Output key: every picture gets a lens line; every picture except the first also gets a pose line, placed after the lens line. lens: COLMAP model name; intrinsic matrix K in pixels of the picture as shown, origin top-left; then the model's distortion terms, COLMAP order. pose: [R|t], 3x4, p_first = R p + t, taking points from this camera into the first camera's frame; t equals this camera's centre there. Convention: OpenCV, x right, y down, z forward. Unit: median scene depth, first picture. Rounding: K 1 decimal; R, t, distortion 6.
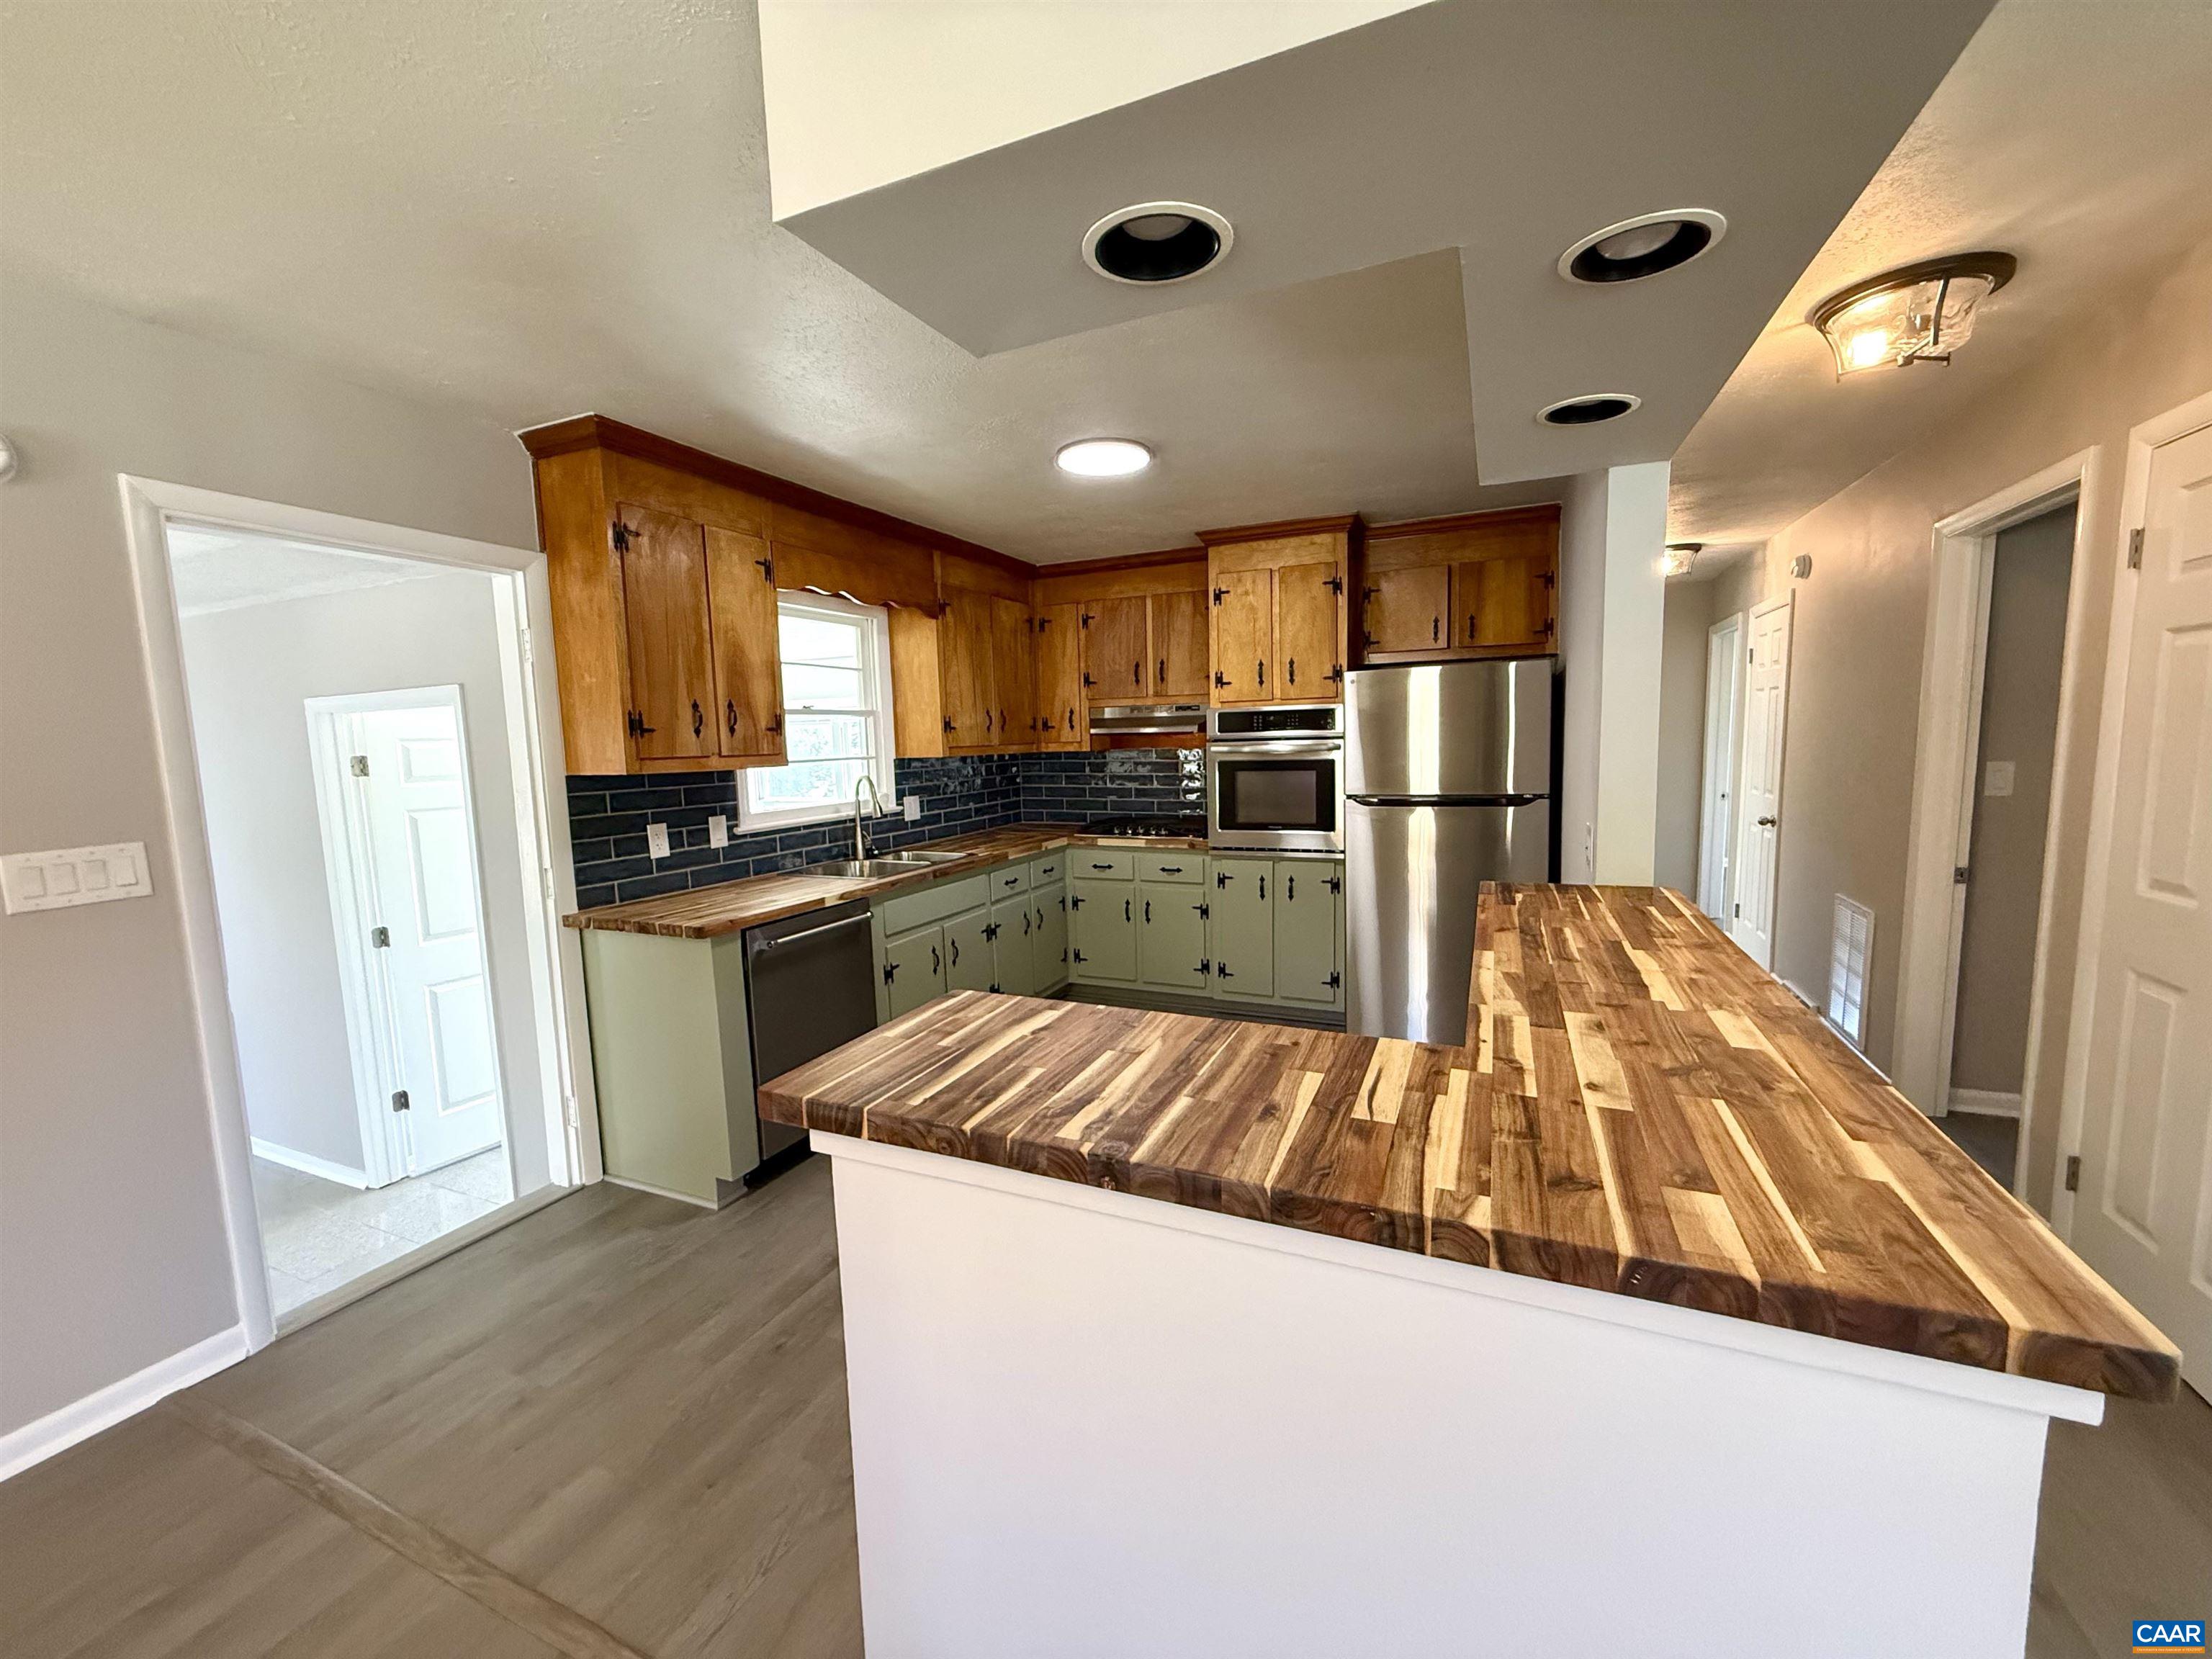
lens RADIAL K [[882.1, 0, 1105.1], [0, 882.1, 833.2], [0, 0, 1]] dist [-0.000412, 0.001322]
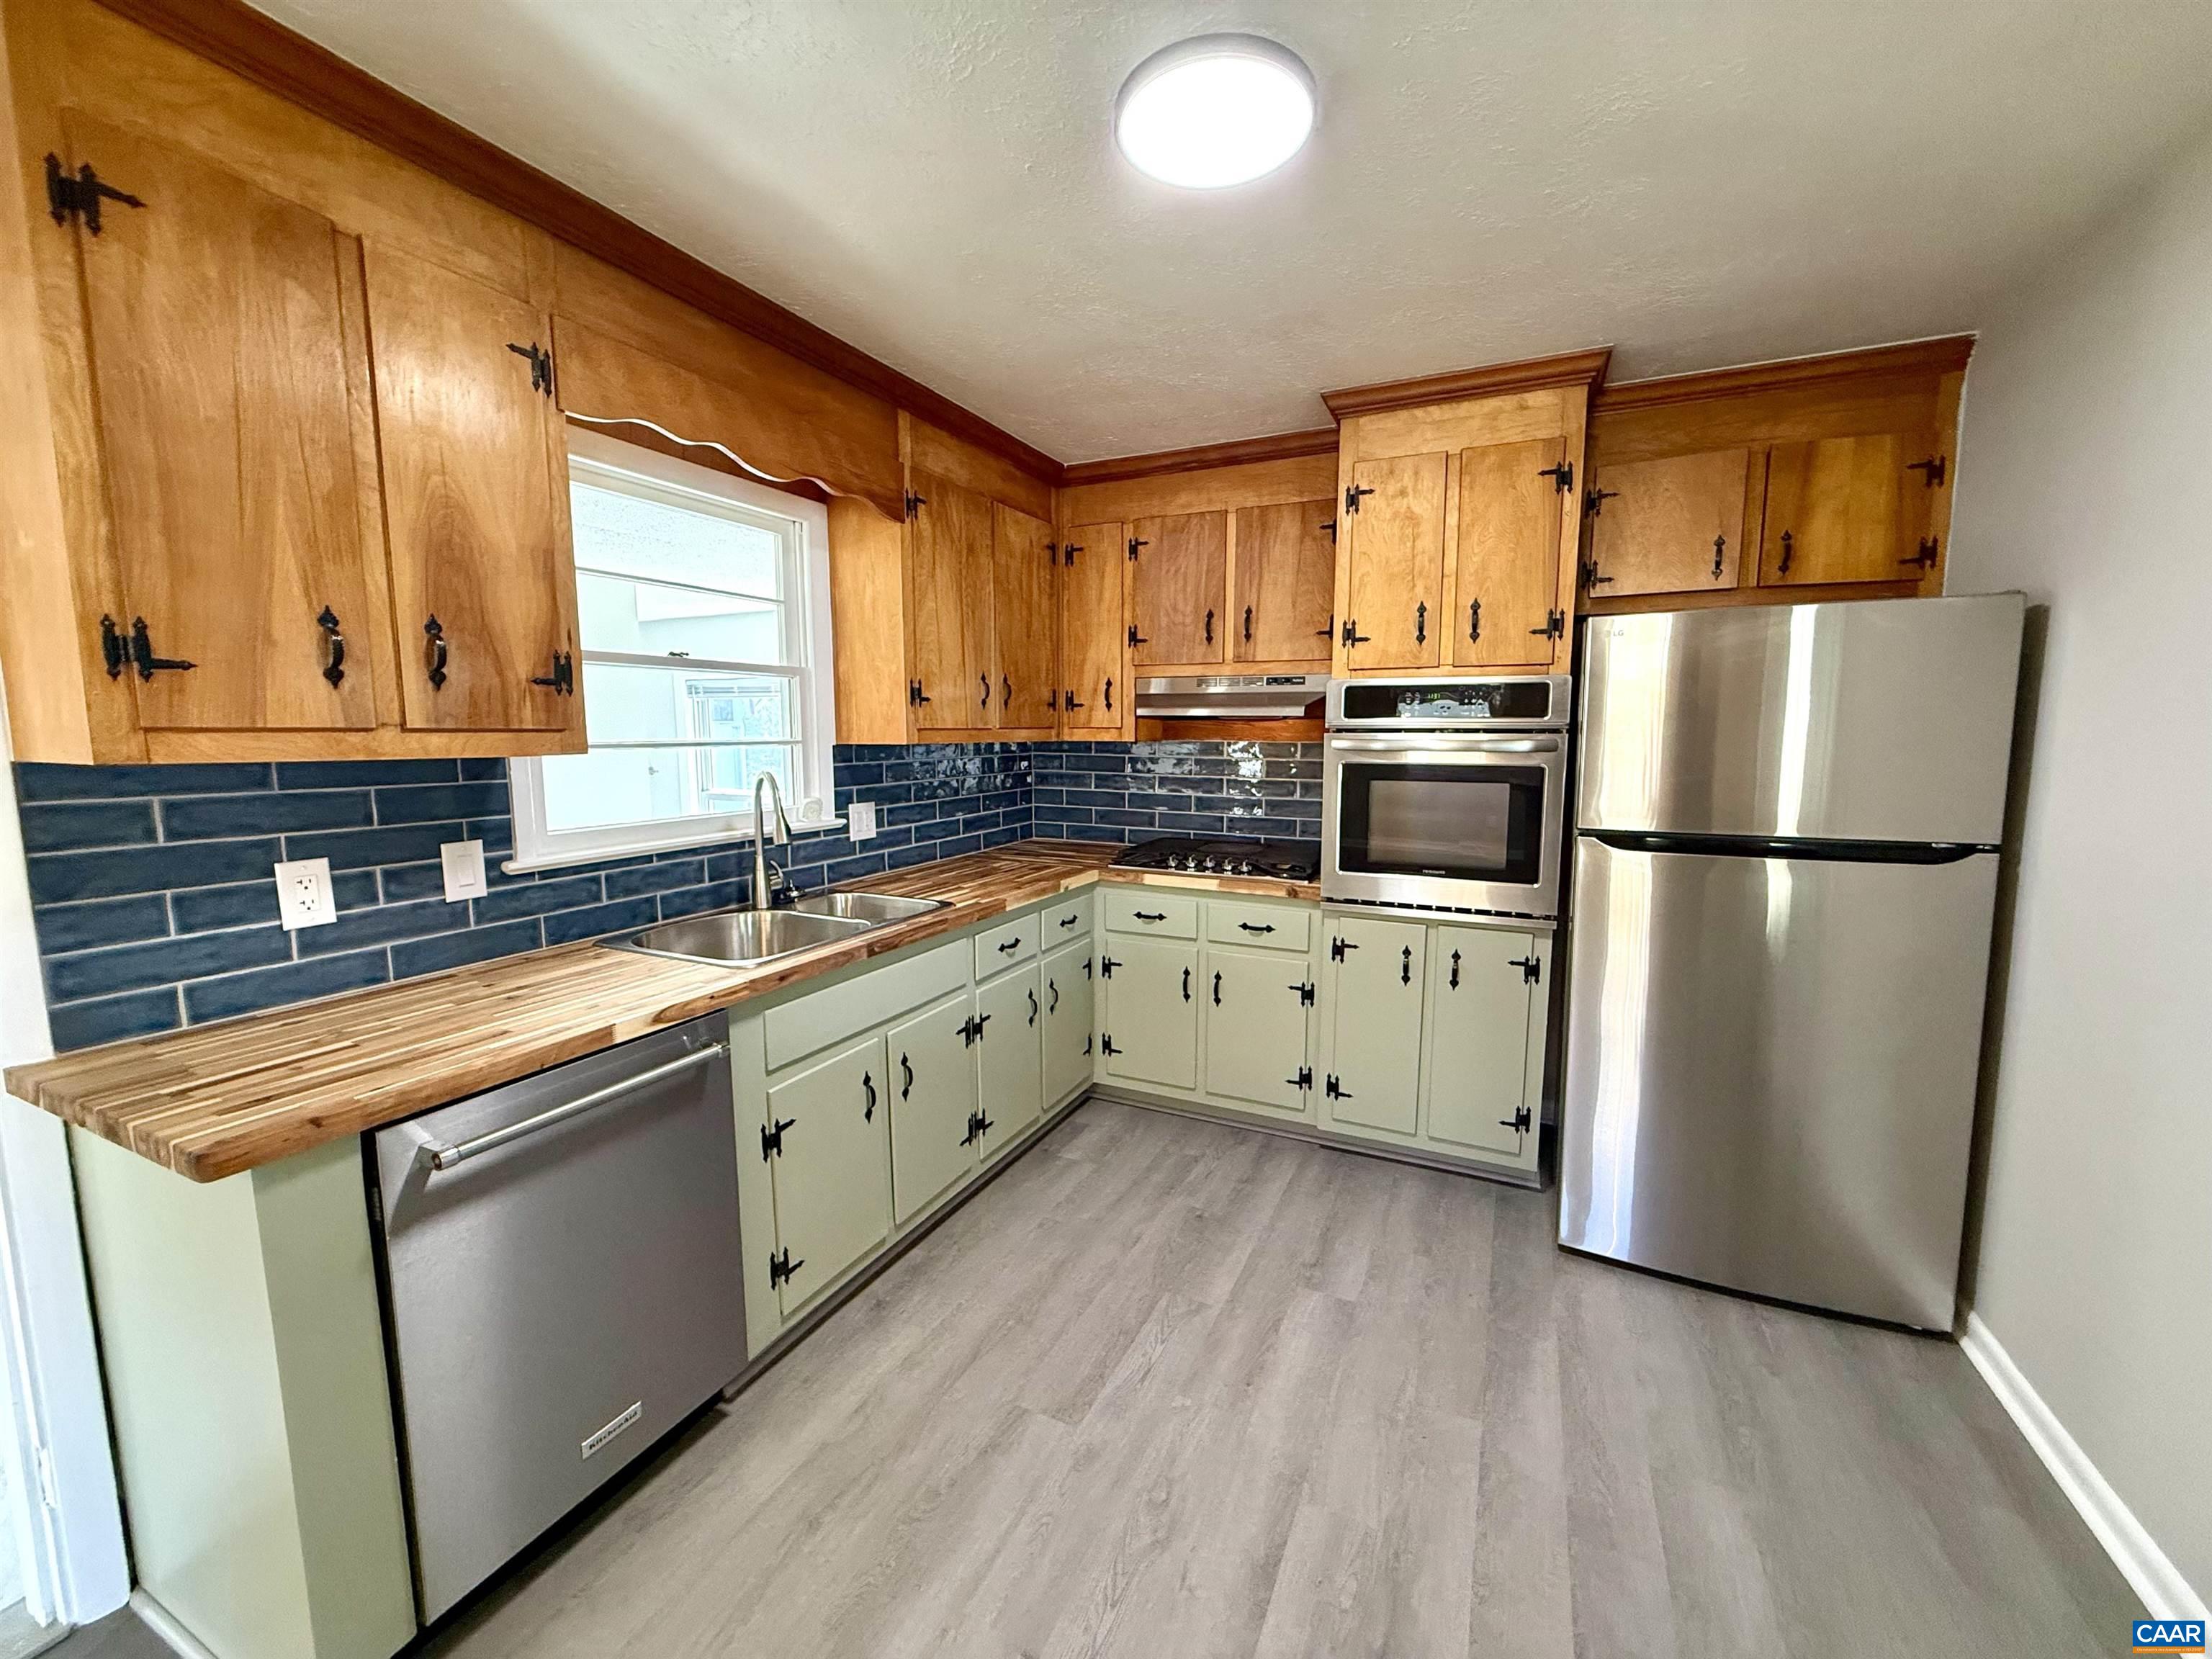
lens RADIAL K [[882.1, 0, 1106.8], [0, 882.1, 829.9], [0, 0, 1]] dist [-0.000412, 0.001322]
pose [[0.999382, 0.030049, -0.018217, -0.029592], [-0.029945, 0.999534, 0.005910, -0.035346], [0.018386, -0.005361, 0.999817, 0.394771]]
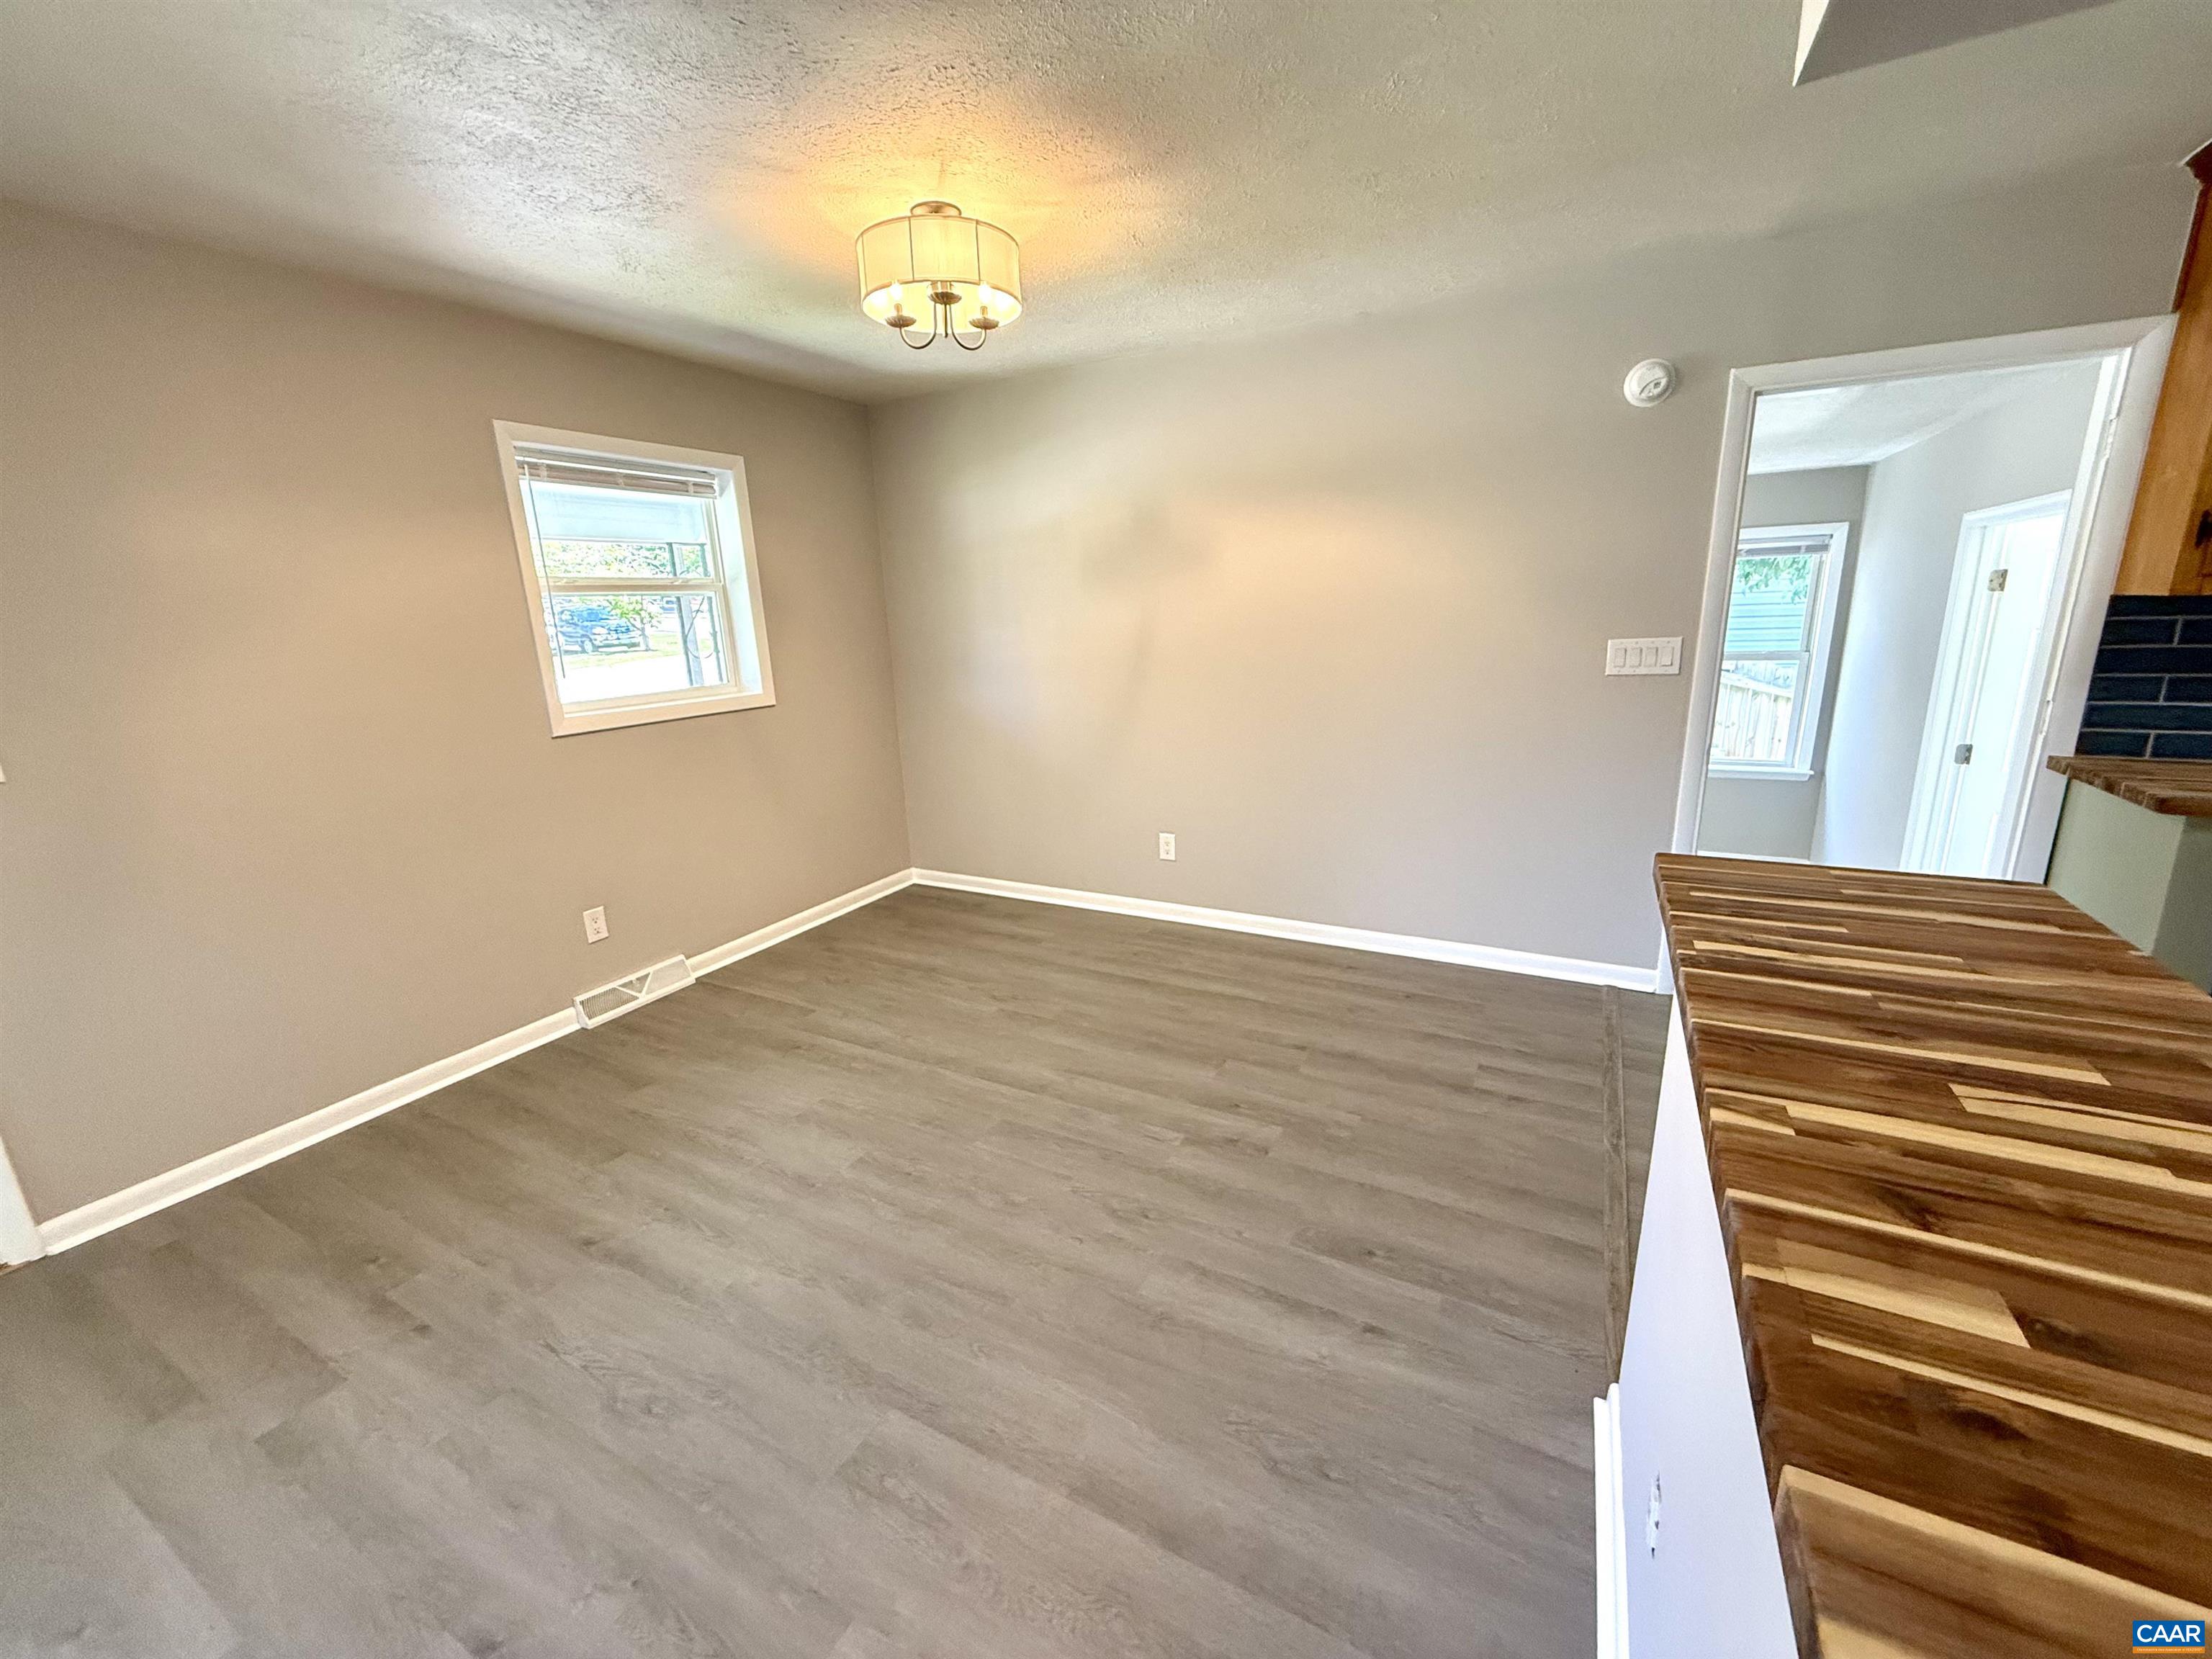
lens RADIAL K [[882.1, 0, 1103.2], [0, 882.1, 829.4], [0, 0, 1]] dist [-0.000412, 0.001322]
pose [[-0.078810, 0.274497, -0.958353, 0.244445], [-0.071925, 0.957272, 0.280102, -0.012539], [0.994292, 0.091004, -0.055699, 0.070370]]
